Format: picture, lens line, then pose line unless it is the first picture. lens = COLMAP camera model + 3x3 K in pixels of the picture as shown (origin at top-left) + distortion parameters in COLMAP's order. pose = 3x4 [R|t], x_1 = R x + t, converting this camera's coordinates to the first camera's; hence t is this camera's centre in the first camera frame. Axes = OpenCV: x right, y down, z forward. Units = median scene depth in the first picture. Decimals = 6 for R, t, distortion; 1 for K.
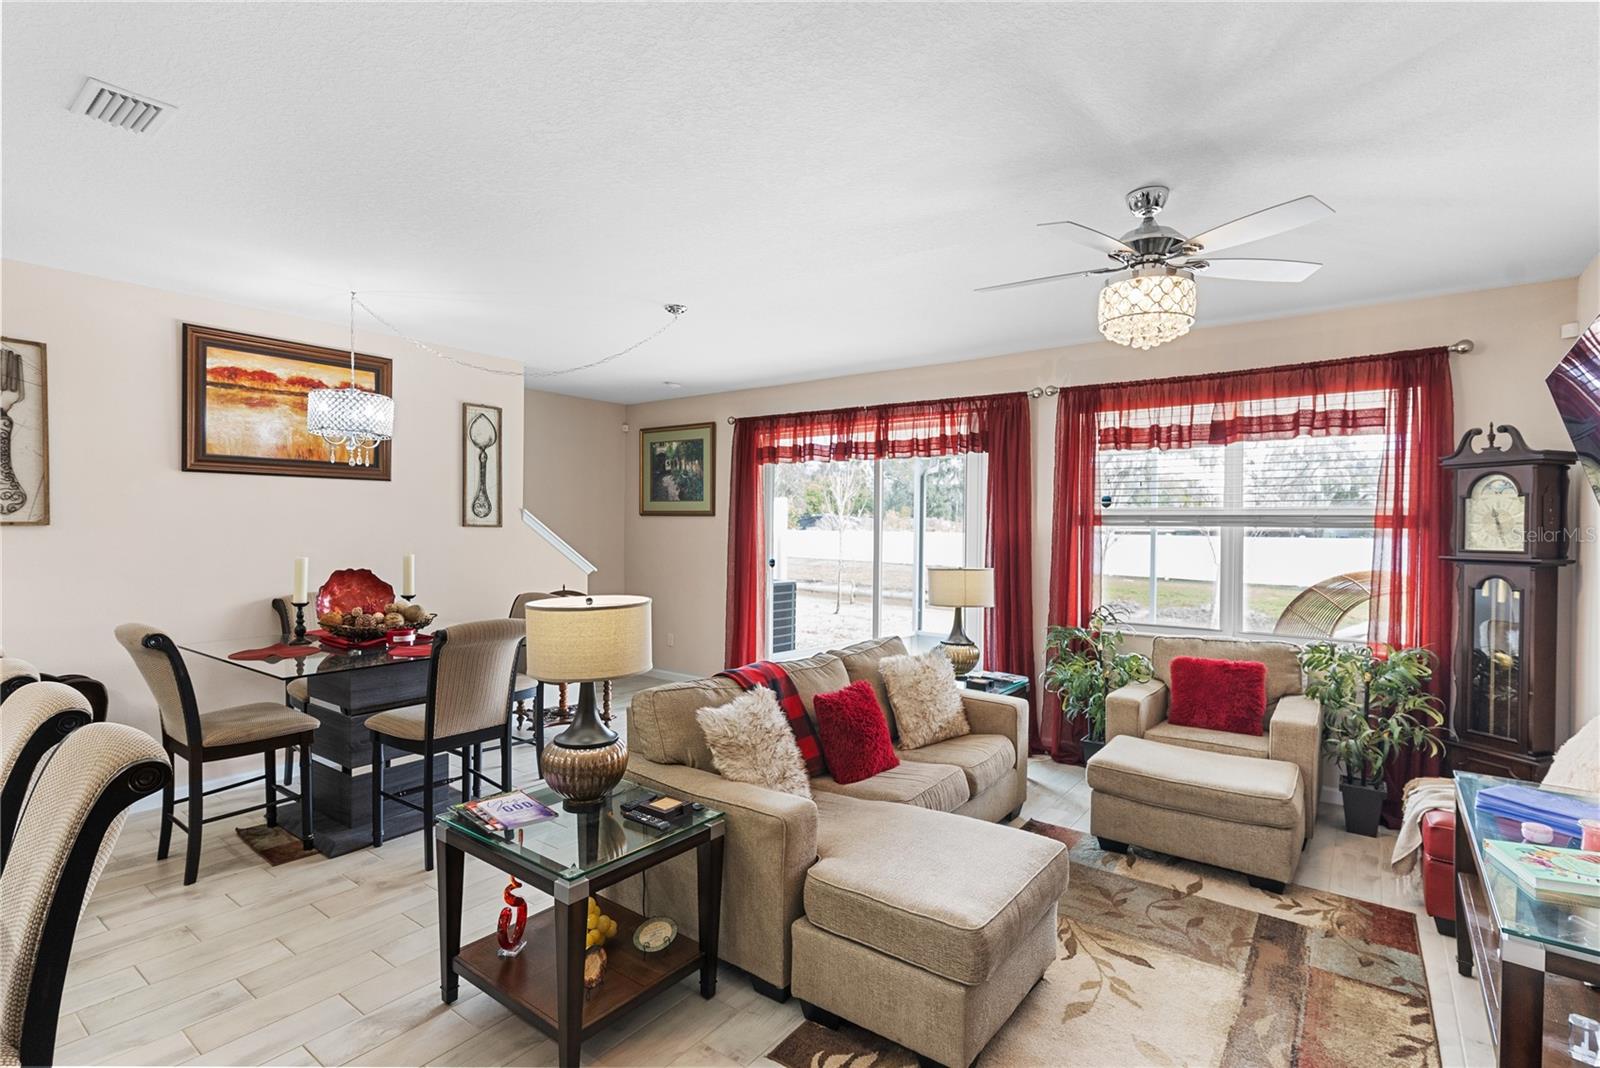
lens RADIAL K [[775.1, 0, 818.3], [0, 775.1, 535.4], [0, 0, 1]] dist [0.001707, 0.000581]
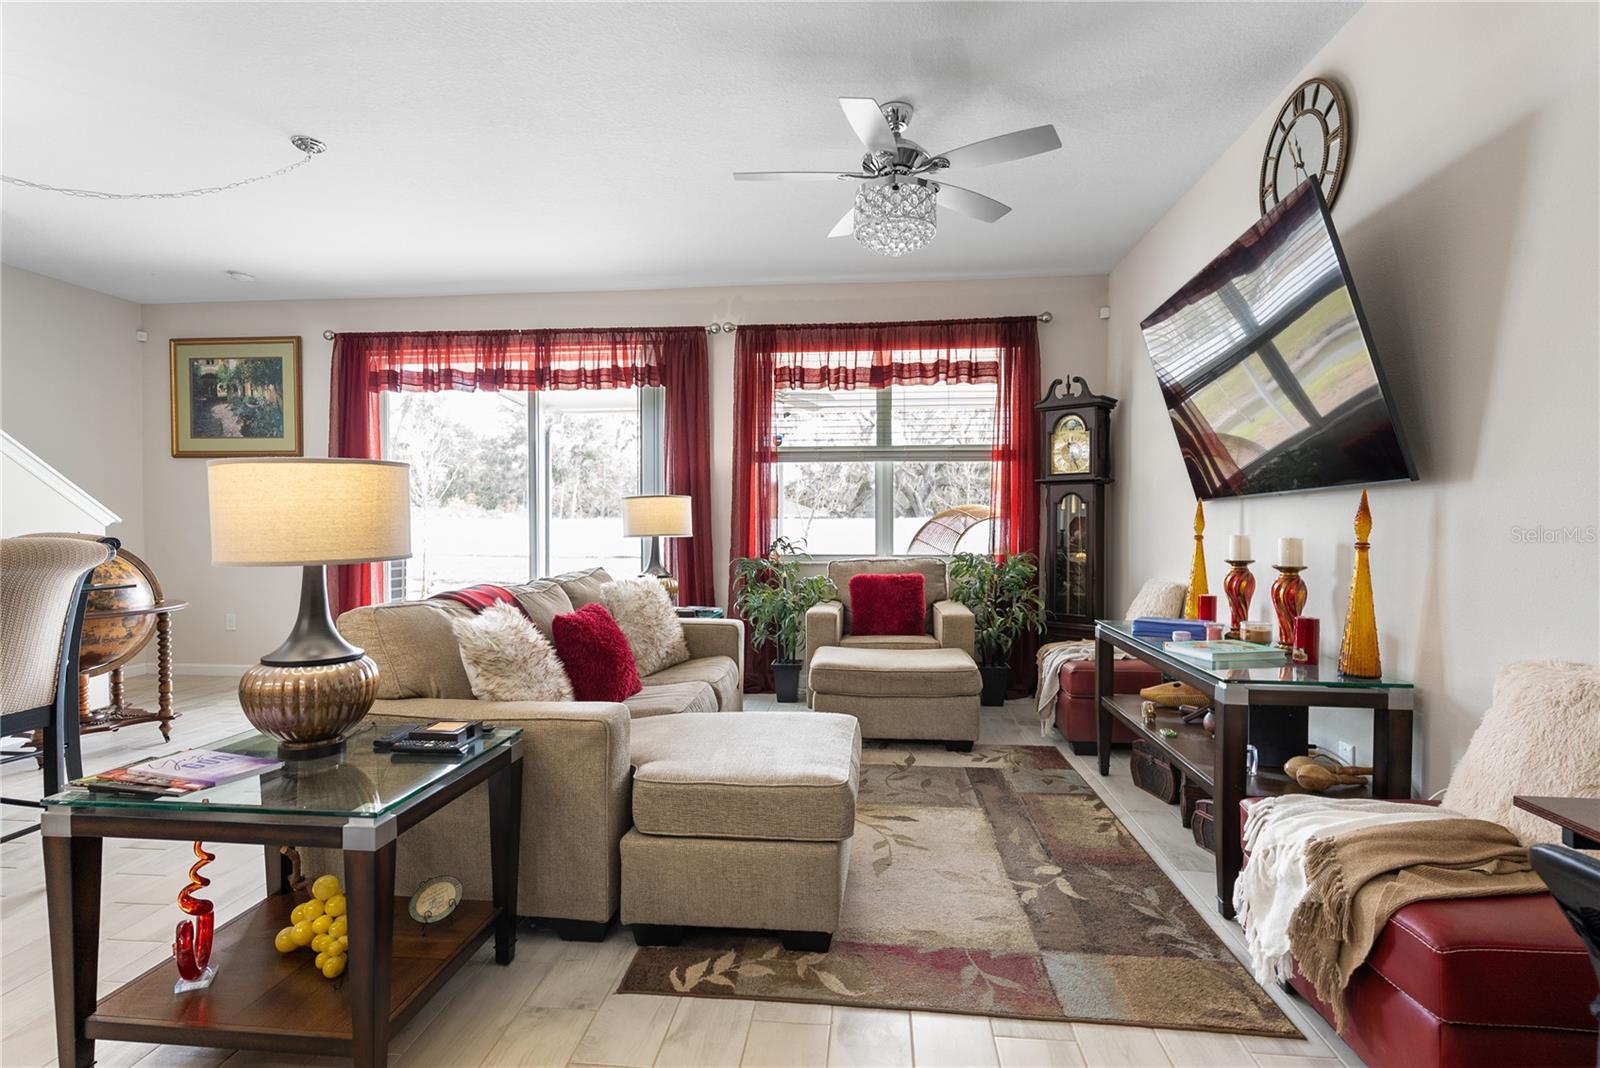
lens RADIAL K [[775.1, 0, 810.6], [0, 775.1, 543.3], [0, 0, 1]] dist [0.001707, 0.000581]
pose [[0.853716, -0.025533, 0.520113, -0.180742], [0.019646, 0.999665, 0.016828, 0.101477], [-0.520368, -0.004148, 0.853932, 0.101951]]
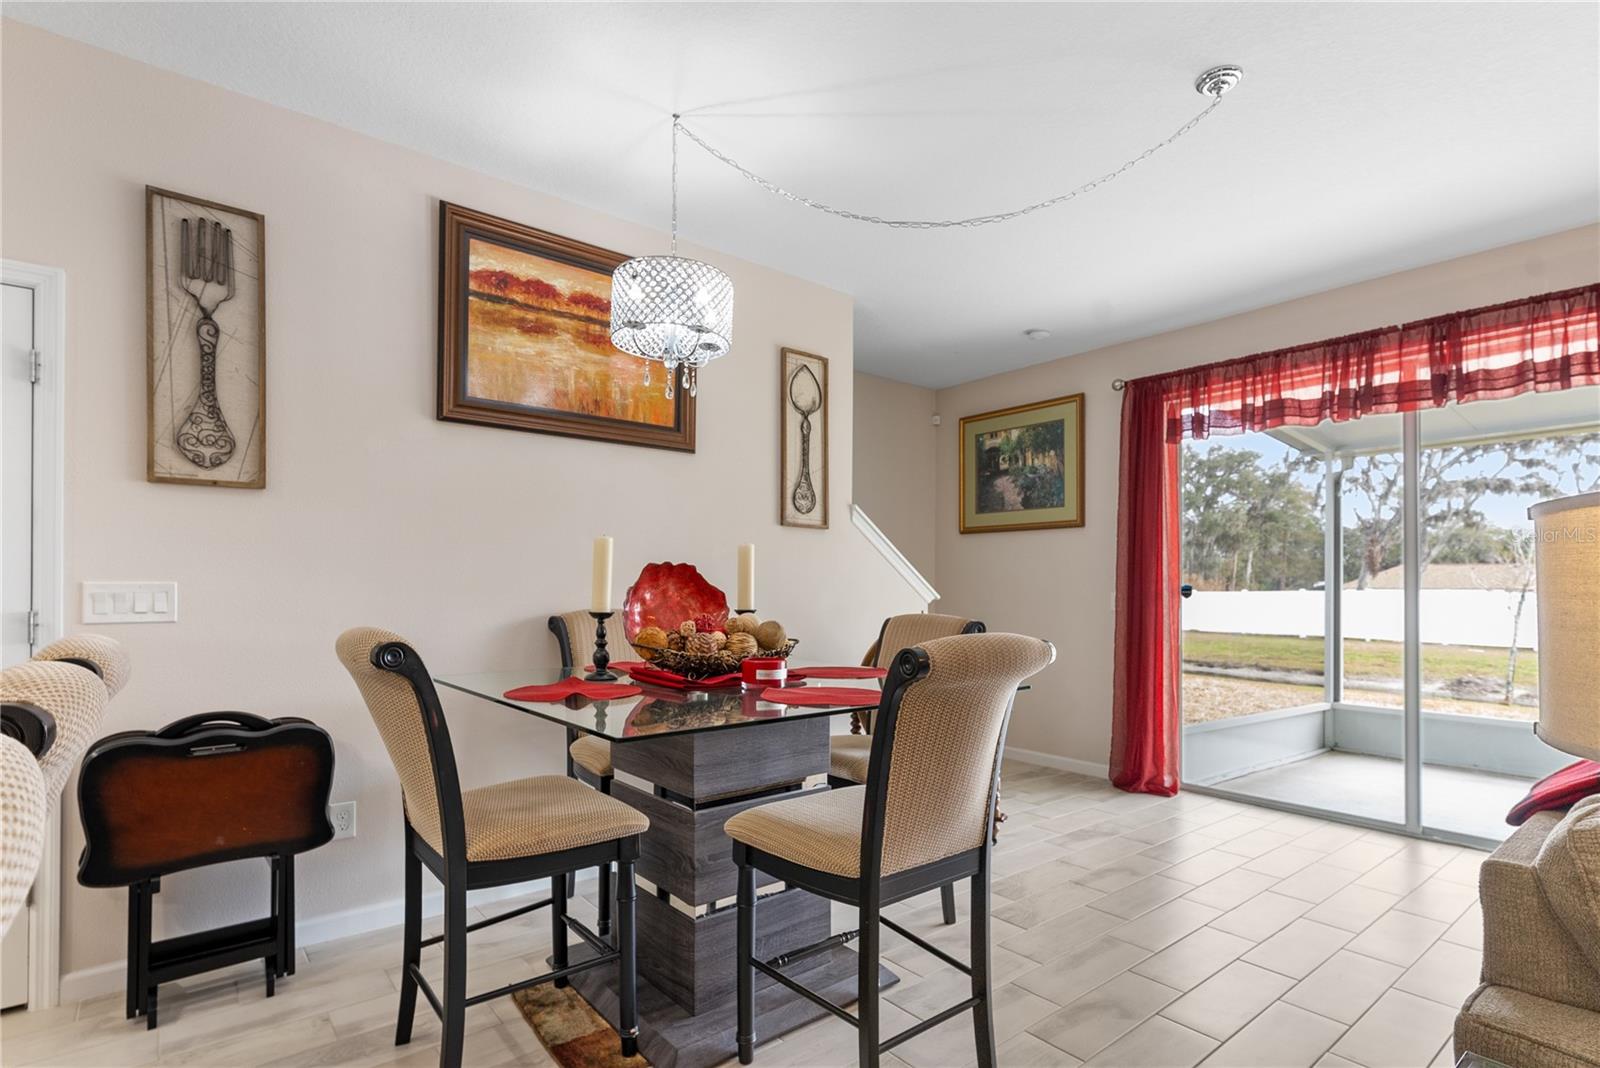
lens RADIAL K [[775.1, 0, 798.0], [0, 775.1, 591.4], [0, 0, 1]] dist [0.001707, 0.000581]
pose [[0.970261, -0.002810, -0.242044, -0.366681], [-0.001867, 0.999816, -0.019089, 0.080286], [0.242053, 0.018973, 0.970078, 0.442428]]
